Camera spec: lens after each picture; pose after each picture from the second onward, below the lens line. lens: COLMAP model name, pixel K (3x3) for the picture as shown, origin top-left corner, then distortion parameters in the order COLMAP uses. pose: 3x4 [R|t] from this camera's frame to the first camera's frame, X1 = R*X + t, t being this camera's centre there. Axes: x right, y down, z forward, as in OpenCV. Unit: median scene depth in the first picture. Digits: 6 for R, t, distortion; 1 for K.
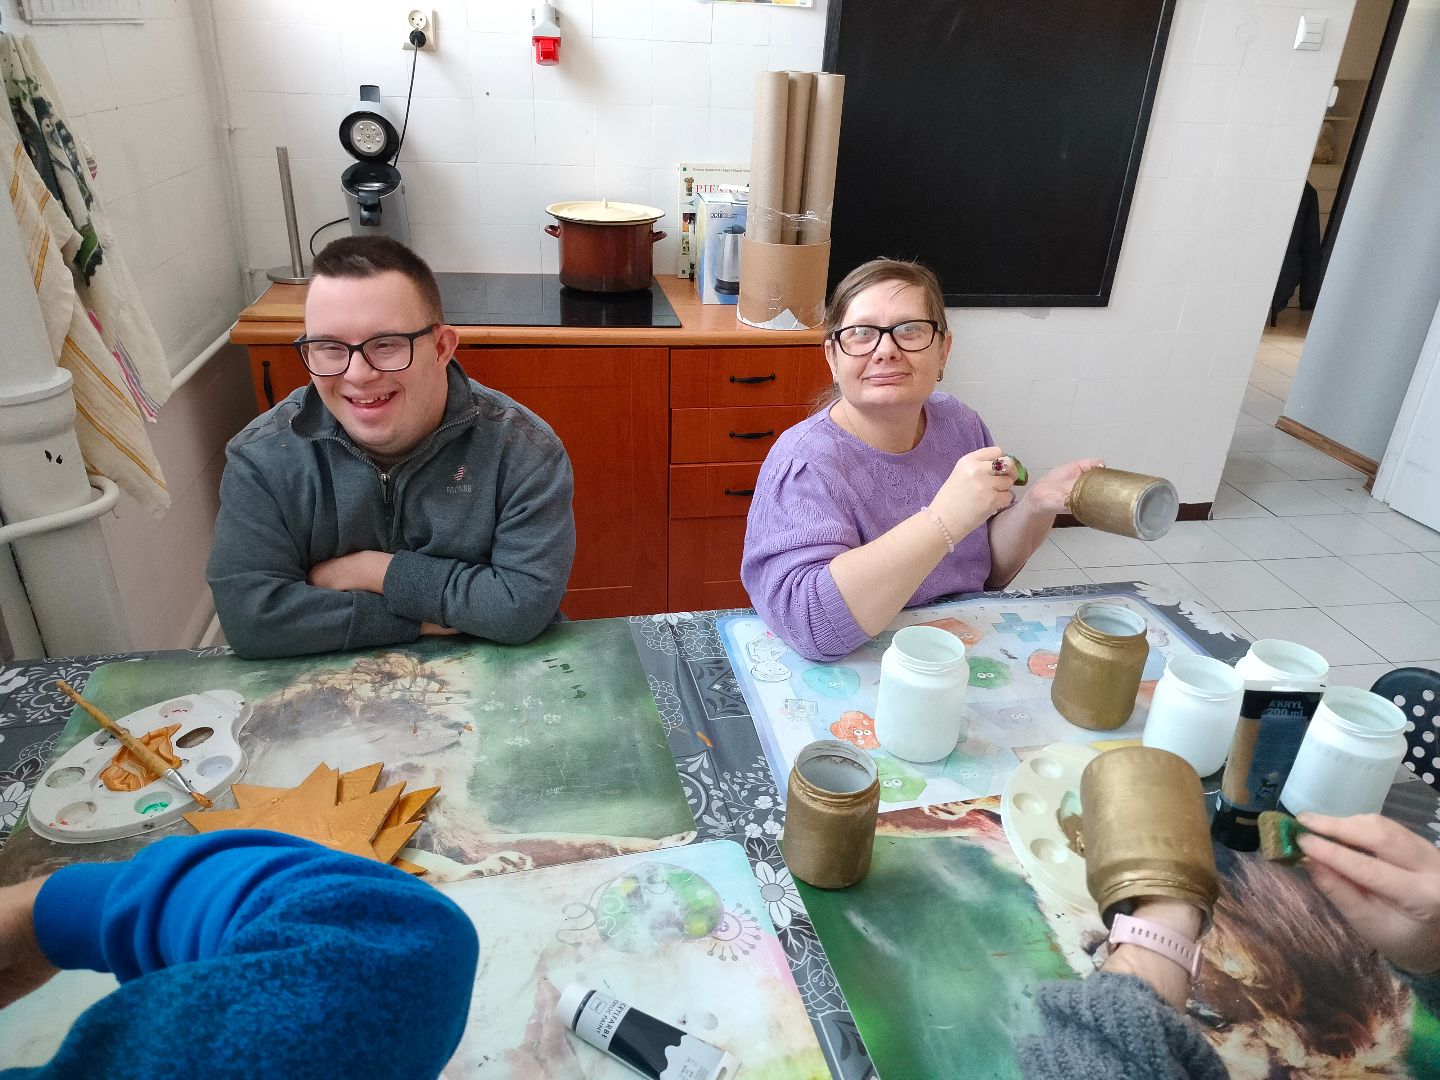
lens RADIAL K [[1001.1, 0, 720.0], [0, 1001.1, 540.0], [0, 0, 1]] dist [0.001339, 0.000833]
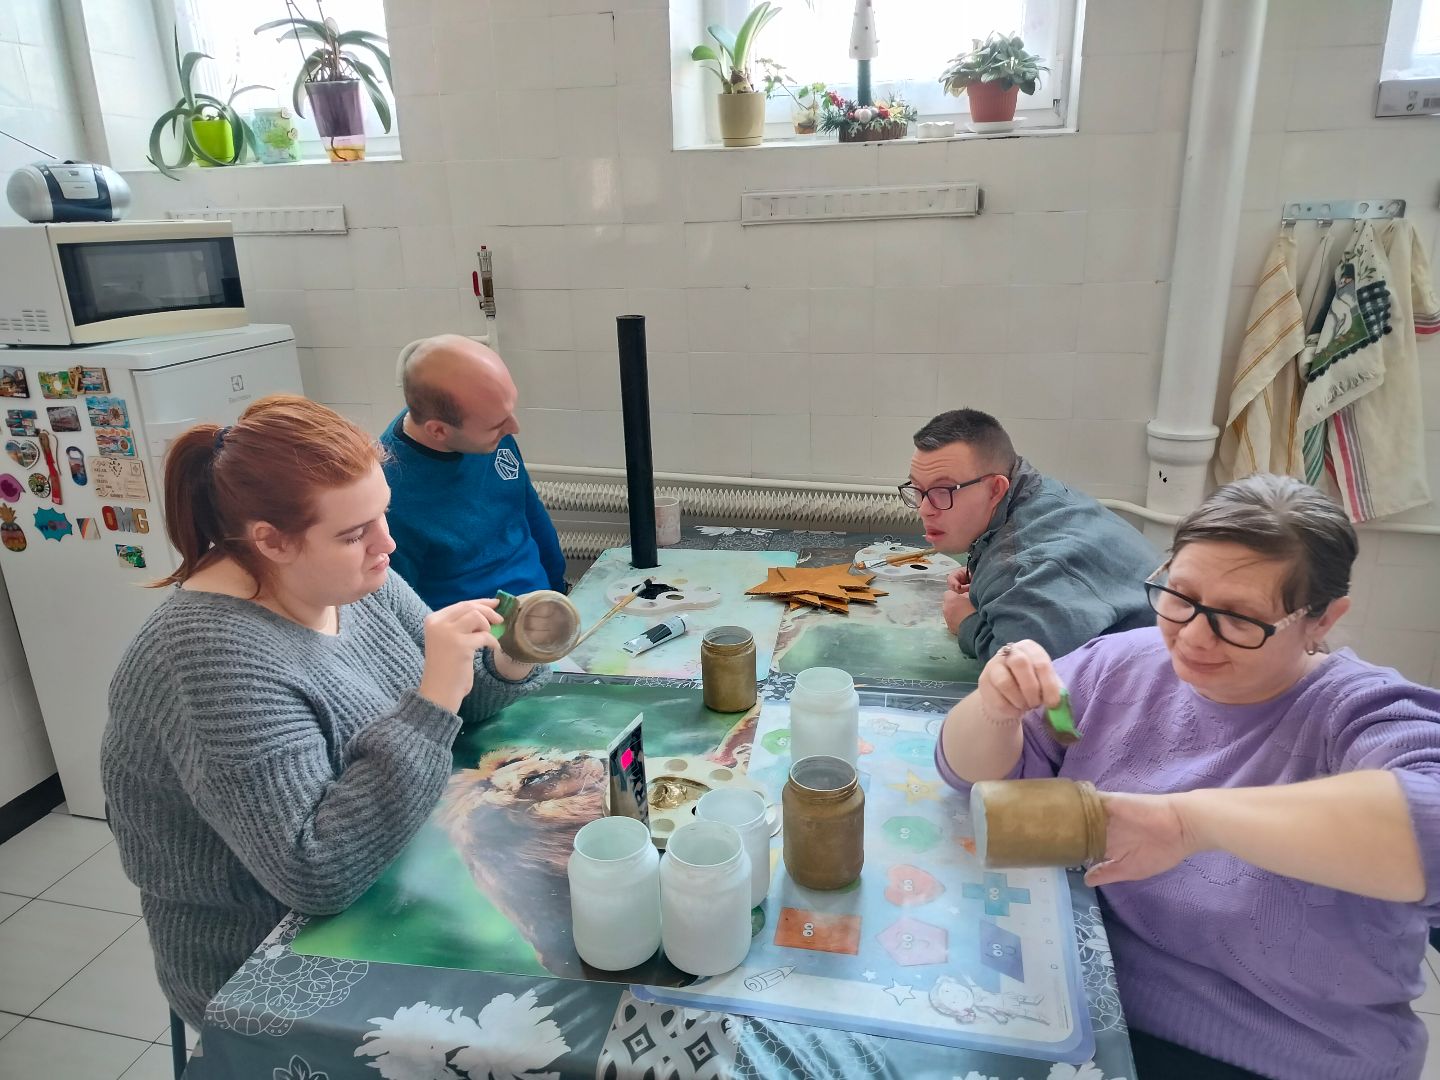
lens RADIAL K [[1001.1, 0, 720.0], [0, 1001.1, 540.0], [0, 0, 1]] dist [0.001339, 0.000833]
pose [[-0.375962, 0.274191, -0.885139, 1.429111], [-0.401975, 0.812401, 0.422397, -0.553797], [0.834906, 0.514610, -0.195215, 1.139138]]
